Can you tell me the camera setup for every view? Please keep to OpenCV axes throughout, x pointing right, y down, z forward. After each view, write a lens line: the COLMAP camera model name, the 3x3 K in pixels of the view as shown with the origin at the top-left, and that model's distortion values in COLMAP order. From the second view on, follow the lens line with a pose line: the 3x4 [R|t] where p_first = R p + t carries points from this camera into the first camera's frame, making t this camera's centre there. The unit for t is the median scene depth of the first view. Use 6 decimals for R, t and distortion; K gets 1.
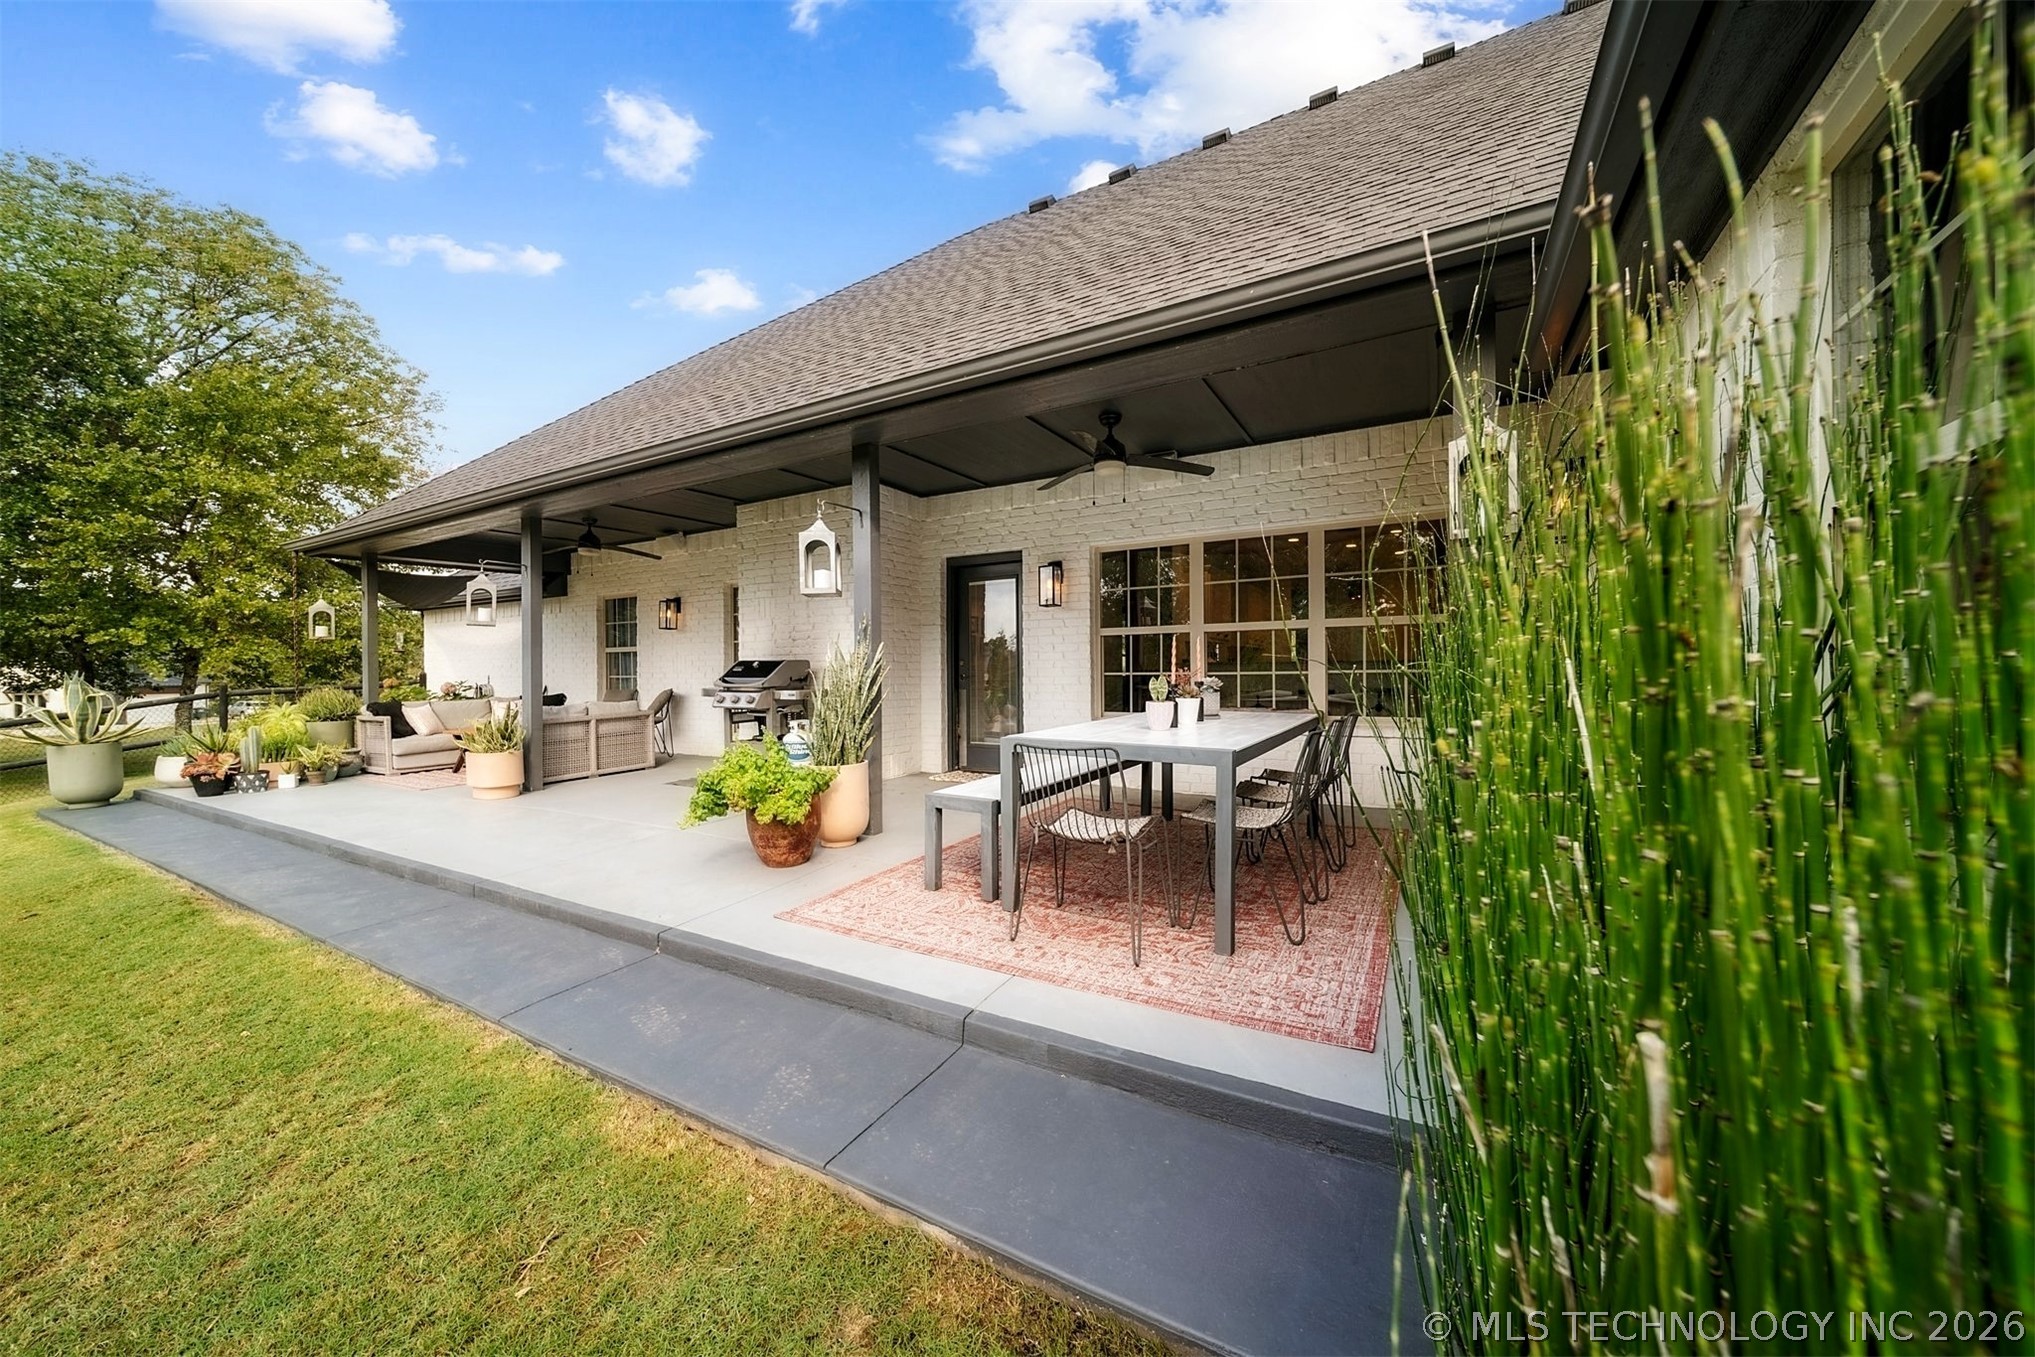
lens RADIAL K [[715.3, 0, 1022.7], [0, 715.3, 678.4], [0, 0, 1]] dist [-0.003108, 0.000038]
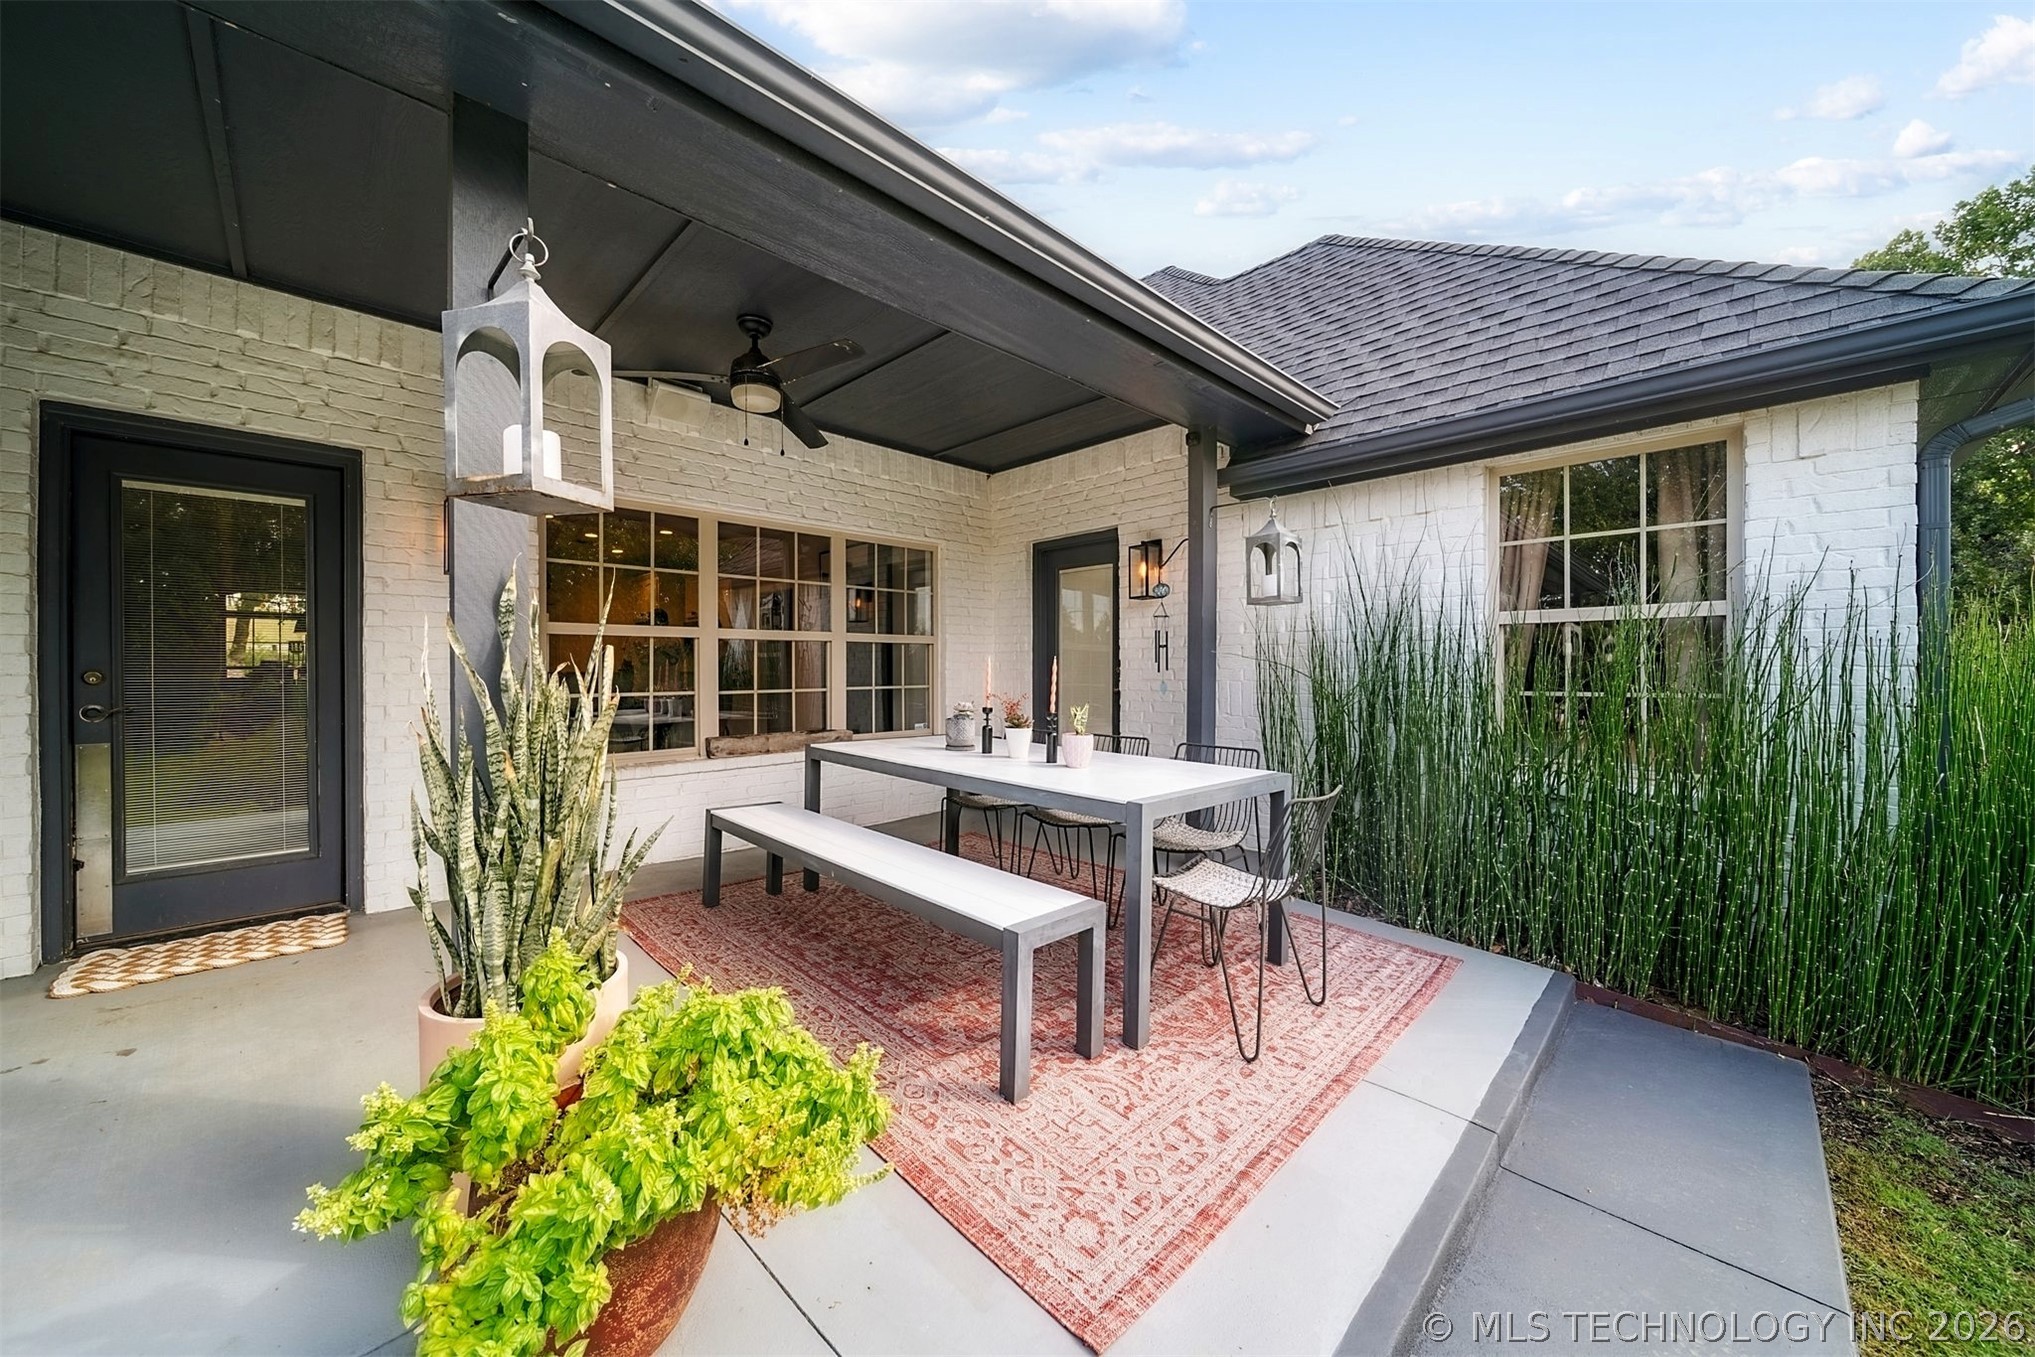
lens RADIAL K [[715.3, 0, 1010.0], [0, 715.3, 672.6], [0, 0, 1]] dist [-0.003108, 0.000038]
pose [[0.283335, 0.008636, 0.958982, -2.630238], [0.009582, 0.999884, -0.011835, -0.114824], [-0.958973, 0.012542, 0.283220, 3.337826]]
